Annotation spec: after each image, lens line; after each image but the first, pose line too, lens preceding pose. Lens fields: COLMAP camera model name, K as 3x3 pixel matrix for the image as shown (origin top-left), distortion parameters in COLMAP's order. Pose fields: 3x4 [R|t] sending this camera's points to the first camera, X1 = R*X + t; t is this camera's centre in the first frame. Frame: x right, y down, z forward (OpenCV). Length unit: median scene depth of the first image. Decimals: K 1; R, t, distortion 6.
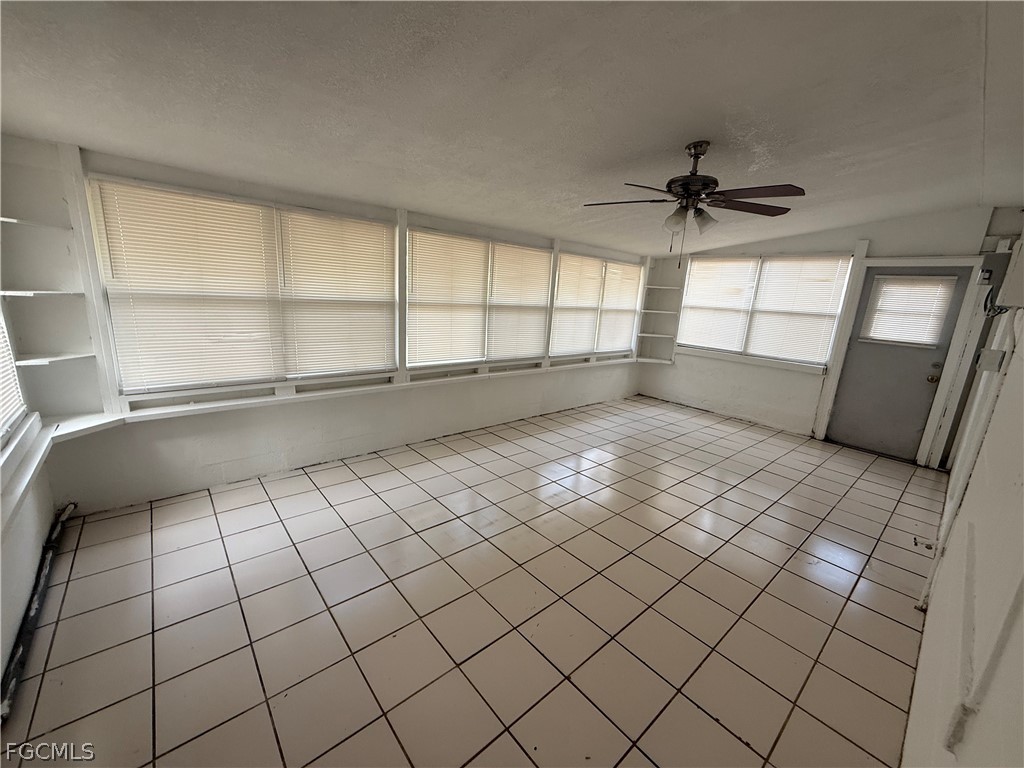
lens RADIAL K [[406.1, 0, 512.0], [0, 406.1, 384.0], [0, 0, 1]] dist [-0.009996, -0.000110]
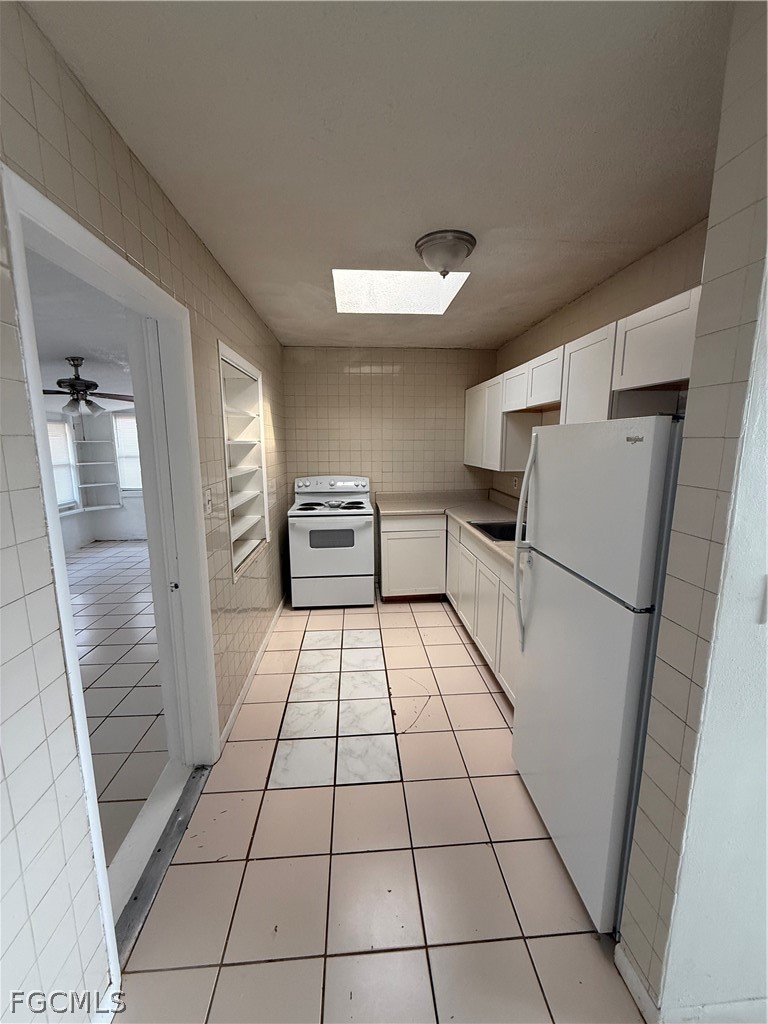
lens RADIAL K [[406.1, 0, 384.0], [0, 406.1, 512.0], [0, 0, 1]] dist [-0.009996, -0.000110]
pose [[0.600987, -0.194594, 0.775208, -0.043060], [0.210873, 0.974147, 0.081051, 0.027766], [-0.770939, 0.114760, 0.626485, -0.282186]]
